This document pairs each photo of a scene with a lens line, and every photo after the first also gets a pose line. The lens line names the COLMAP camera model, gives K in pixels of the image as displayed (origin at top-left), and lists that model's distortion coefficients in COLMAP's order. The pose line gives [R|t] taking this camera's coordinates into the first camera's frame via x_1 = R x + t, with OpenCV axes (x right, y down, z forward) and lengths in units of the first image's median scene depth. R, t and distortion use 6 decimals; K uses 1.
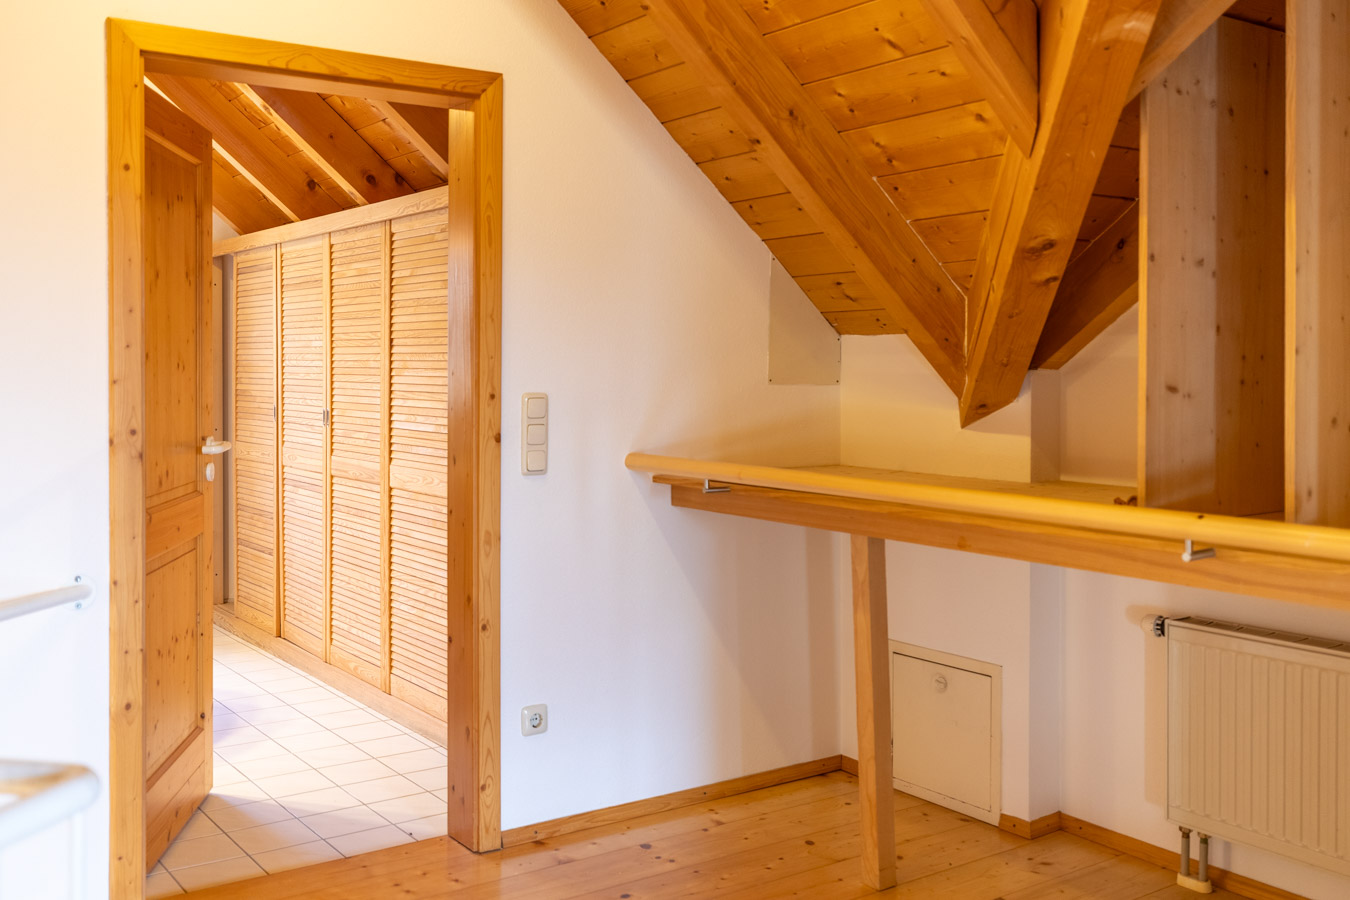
lens RADIAL K [[1334.0, 0, 676.9], [0, 1334.0, 435.3], [0, 0, 1]] dist [-0.010452, 0.000000]
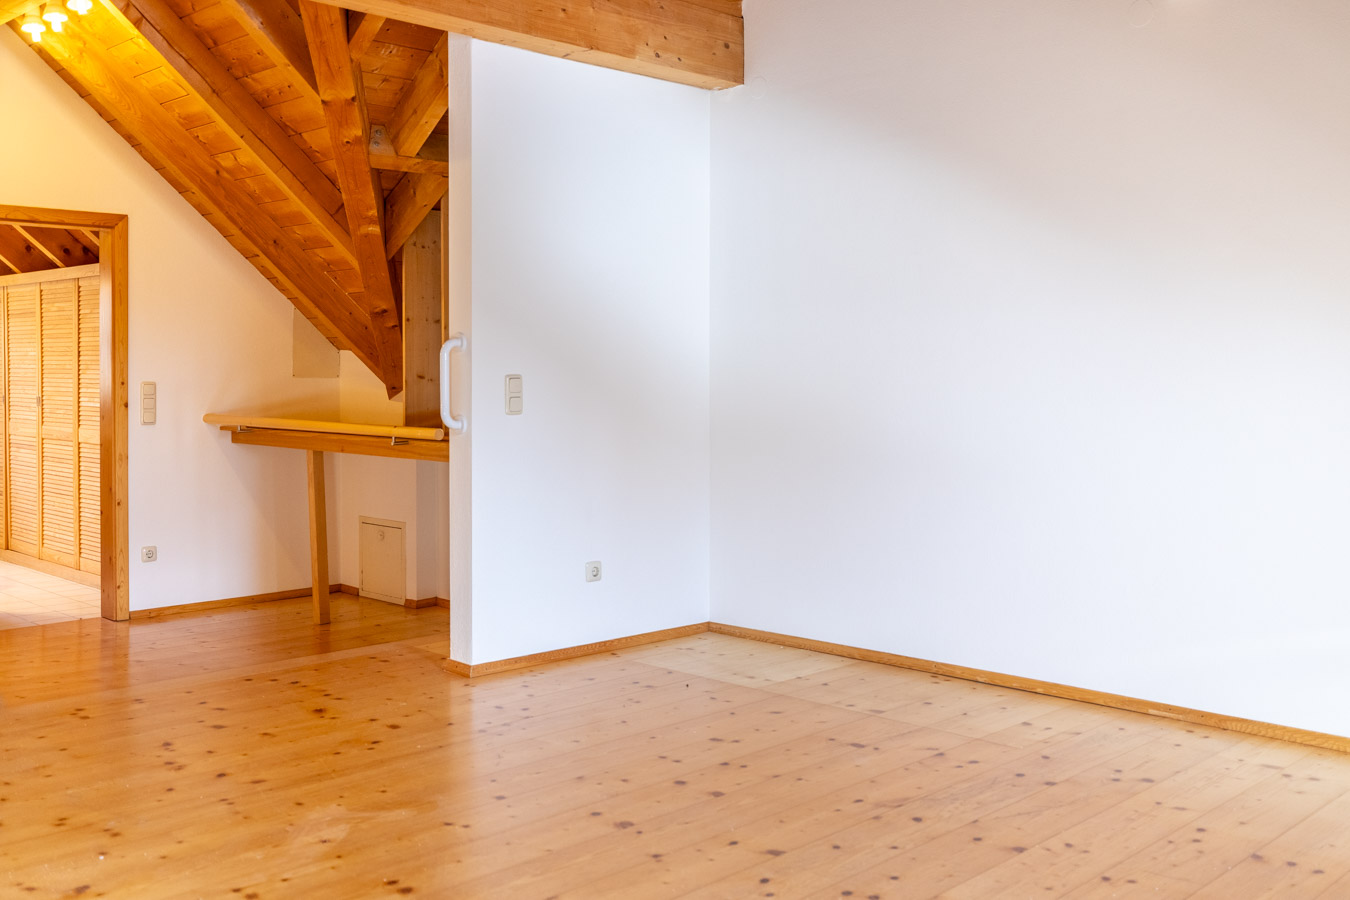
lens RADIAL K [[1334.0, 0, 691.5], [0, 1334.0, 422.3], [0, 0, 1]] dist [-0.010452, 0.000000]
pose [[0.983742, -0.009036, 0.179362, 0.303373], [0.011018, 0.999889, -0.010054, 0.051773], [-0.179251, 0.011866, 0.983732, -0.969313]]
